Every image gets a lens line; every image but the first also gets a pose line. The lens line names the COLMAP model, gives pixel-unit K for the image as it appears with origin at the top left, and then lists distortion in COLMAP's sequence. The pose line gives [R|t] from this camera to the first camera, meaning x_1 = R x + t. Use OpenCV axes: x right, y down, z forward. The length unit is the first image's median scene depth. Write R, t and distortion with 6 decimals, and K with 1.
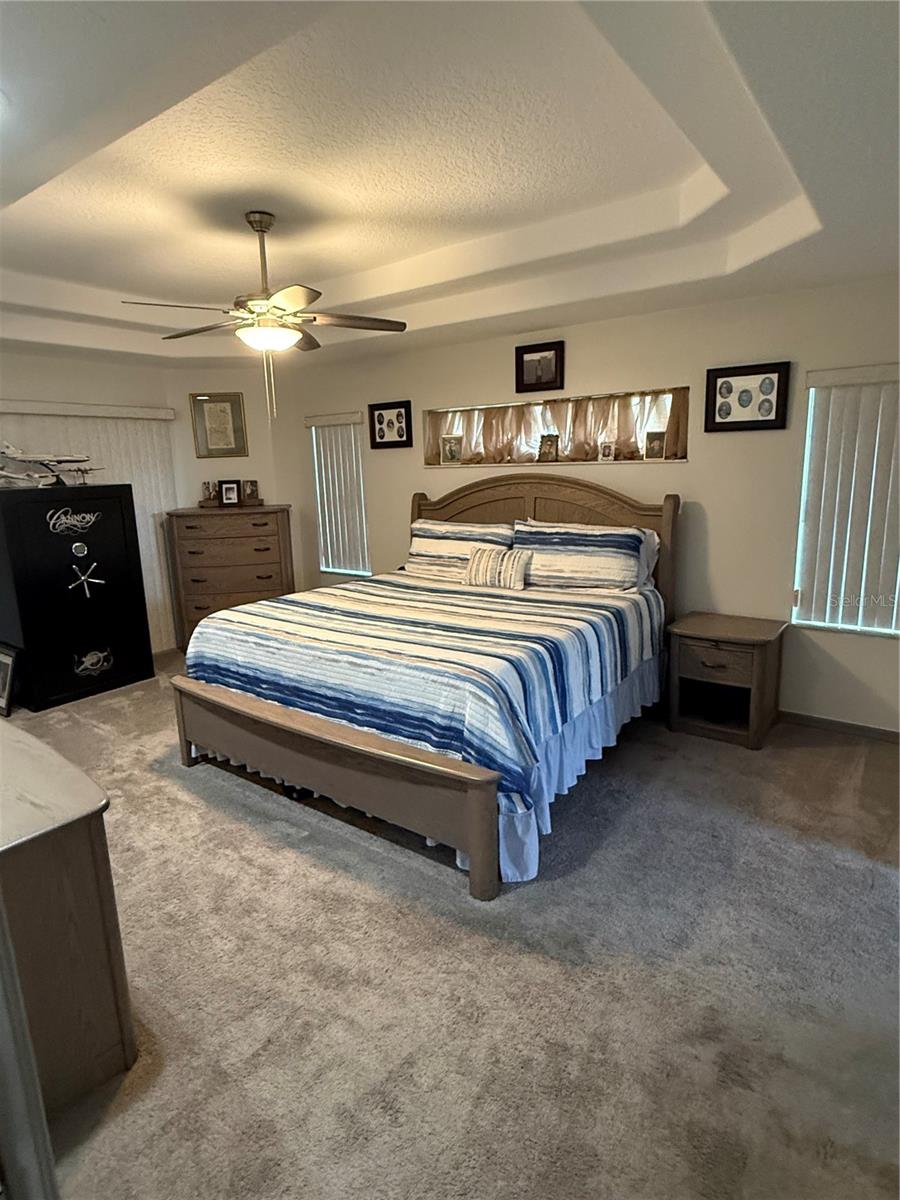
lens RADIAL K [[659.5, 0, 447.5], [0, 659.5, 609.2], [0, 0, 1]] dist [-0.005073, 0.001476]
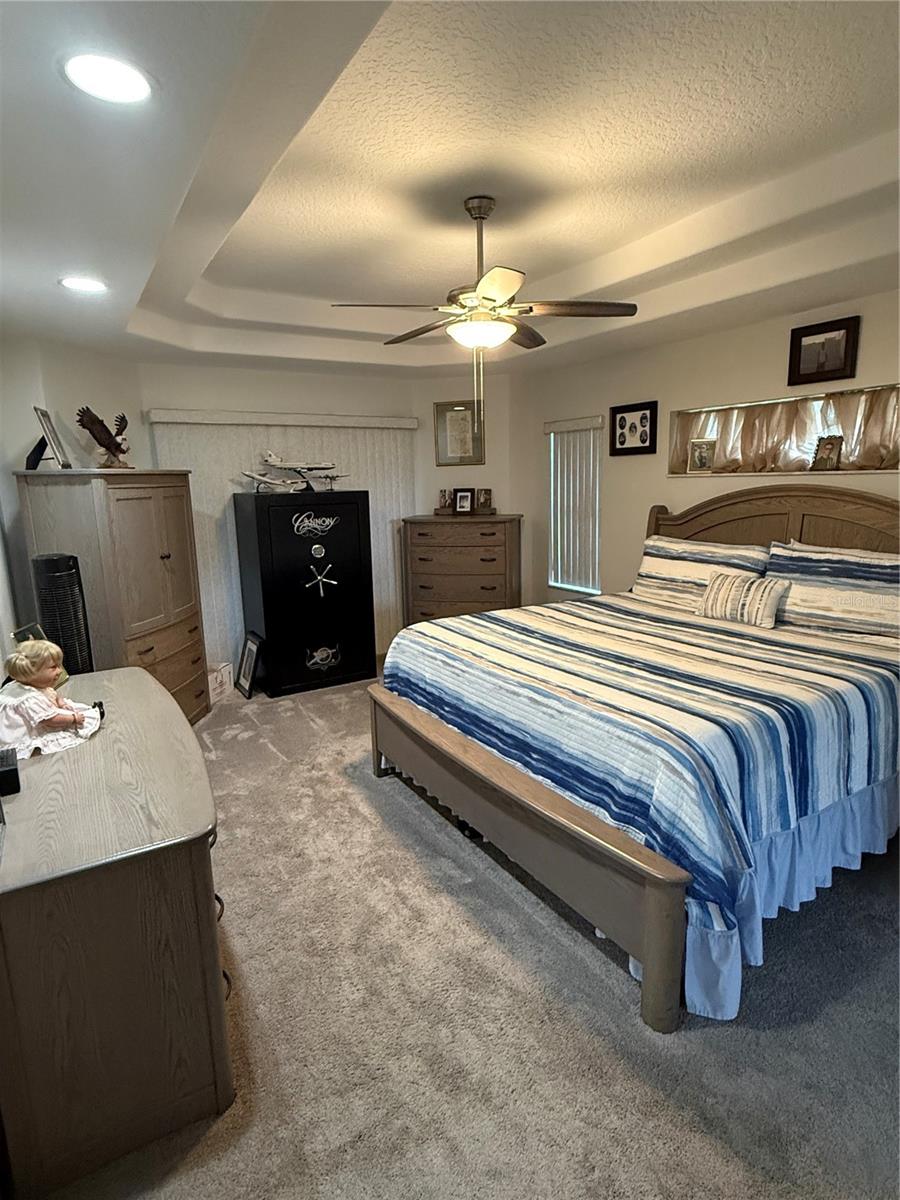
lens RADIAL K [[659.5, 0, 447.5], [0, 659.5, 609.2], [0, 0, 1]] dist [-0.005073, 0.001476]
pose [[0.923347, 0.081288, -0.375263, 0.049052], [-0.087101, 0.996198, 0.001479, -0.019944], [0.373957, 0.031320, 0.926917, 0.109835]]
